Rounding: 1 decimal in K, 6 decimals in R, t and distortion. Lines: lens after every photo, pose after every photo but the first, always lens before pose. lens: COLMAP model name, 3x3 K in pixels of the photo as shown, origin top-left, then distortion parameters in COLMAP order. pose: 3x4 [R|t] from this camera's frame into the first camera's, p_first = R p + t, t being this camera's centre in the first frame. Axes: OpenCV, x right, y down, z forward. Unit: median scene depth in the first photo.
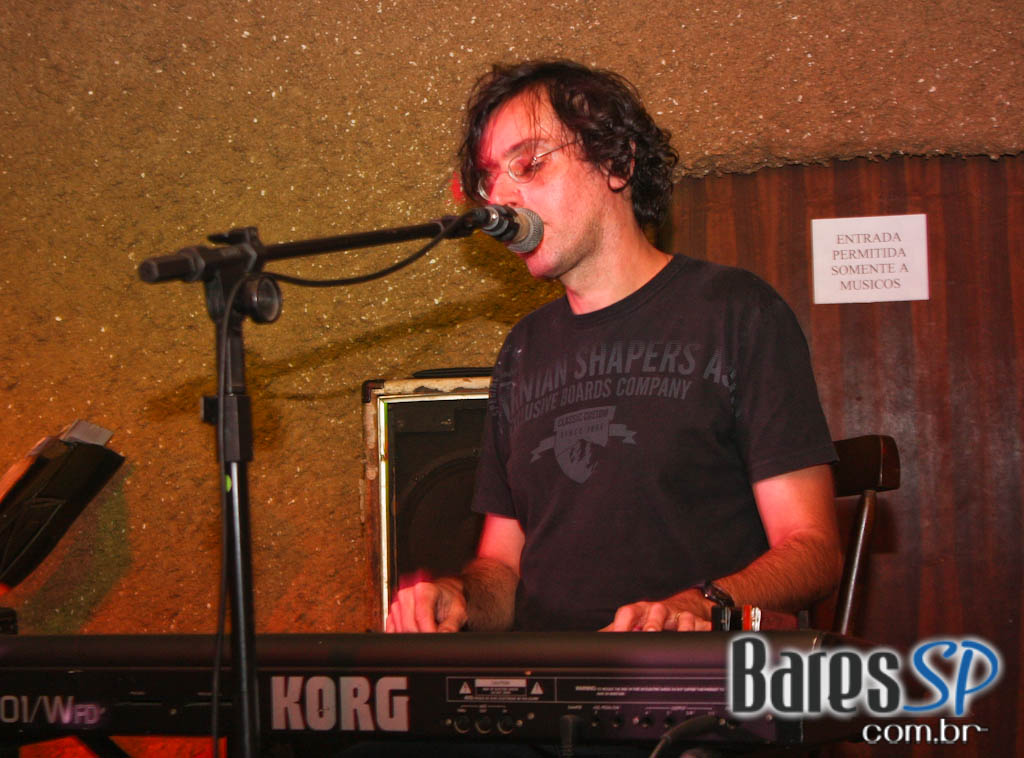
lens RADIAL K [[2298.8, 0, 557.7], [0, 2298.8, 409.6], [0, 0, 1]] dist [-0.005913, 0.000000]
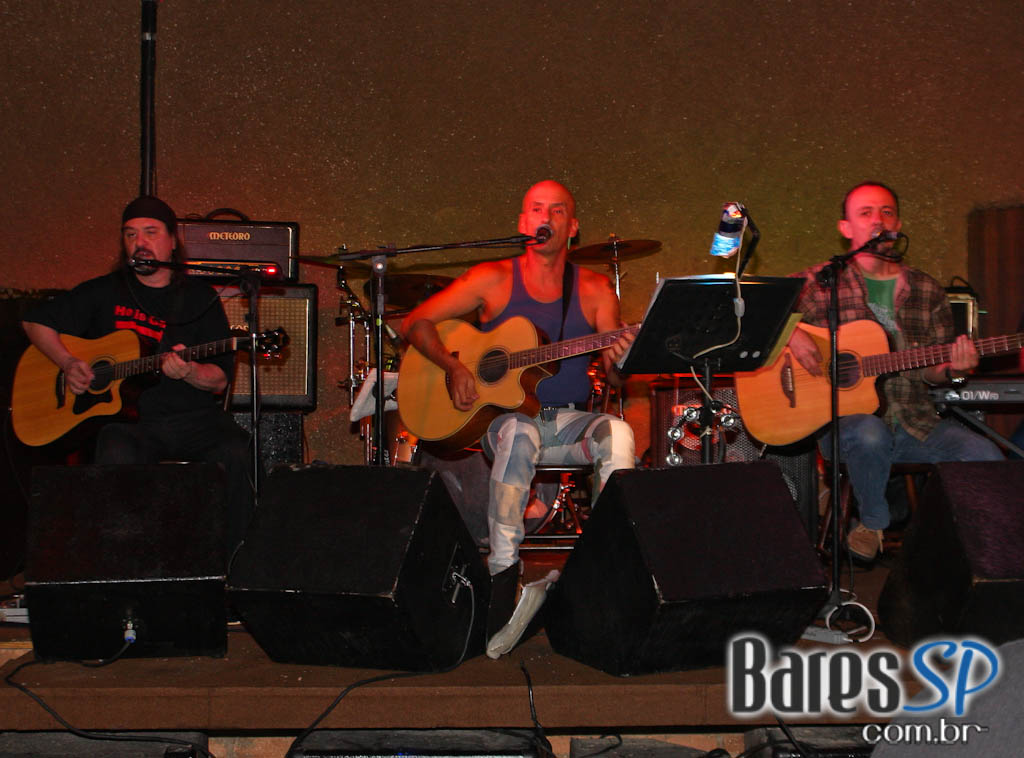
lens RADIAL K [[1943.6, 0, 537.4], [0, 1943.6, 382.4], [0, 0, 1]] dist [-0.026005, 0.000000]
pose [[0.986929, 0.019313, 0.159991, -0.697369], [-0.026720, 0.998662, 0.044279, -0.000259], [-0.158922, -0.047975, 0.986125, -0.890765]]
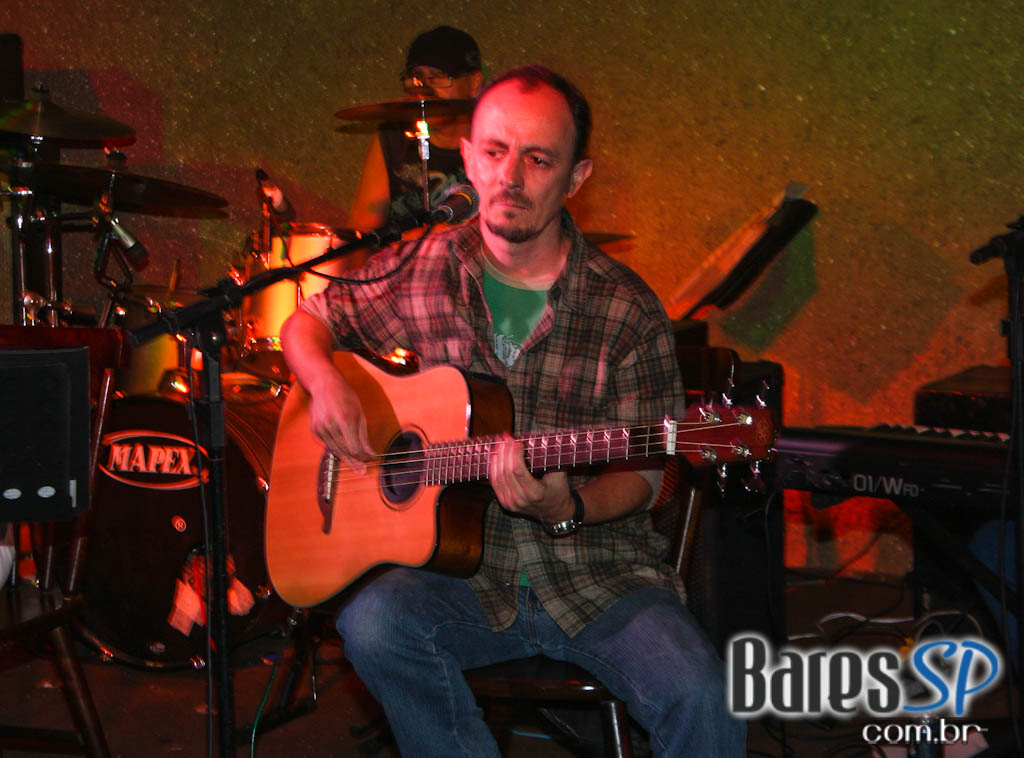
lens RADIAL K [[2817.7, 0, 509.5], [0, 2817.7, 387.0], [0, 0, 1]] dist [0.077578, 0.000000]
pose [[0.979542, 0.039014, -0.197422, -0.047987], [-0.002944, 0.983701, 0.179789, -0.153828], [0.201218, -0.175529, 0.963691, -0.500216]]
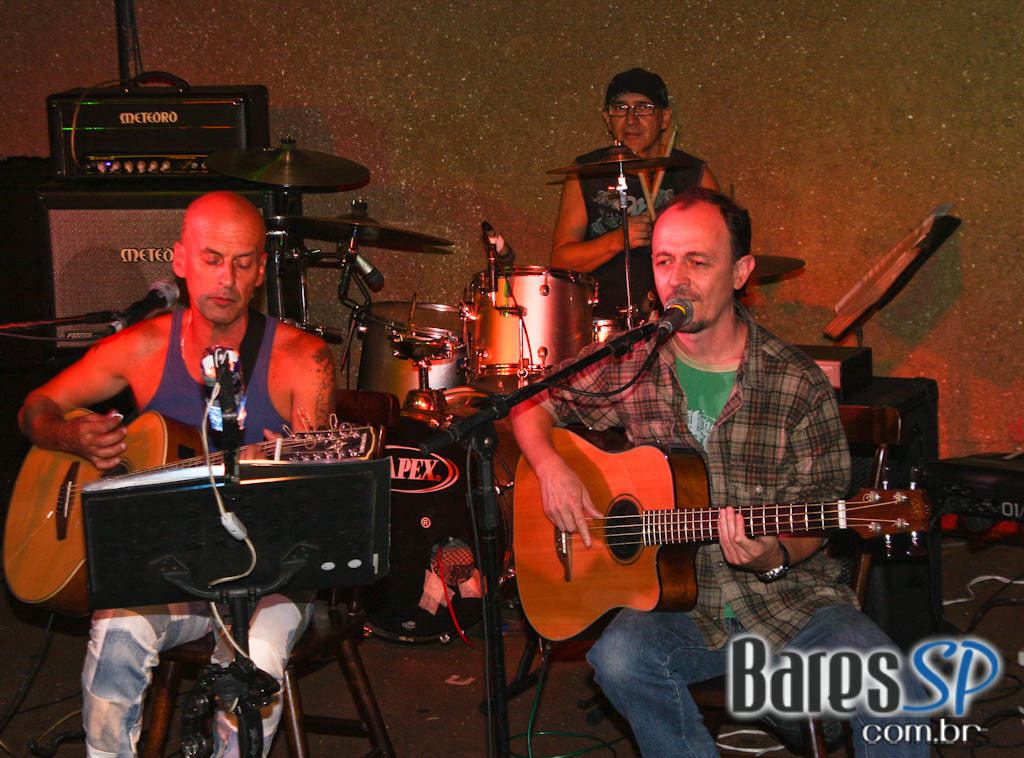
lens RADIAL K [[2716.5, 0, 510.8], [0, 2716.5, 375.1], [0, 0, 1]] dist [0.123143, 0.000000]
pose [[0.968194, 0.024948, -0.248952, -0.036533], [0.033619, 0.973021, 0.228253, -0.276908], [0.247930, -0.229363, 0.941235, -0.664369]]
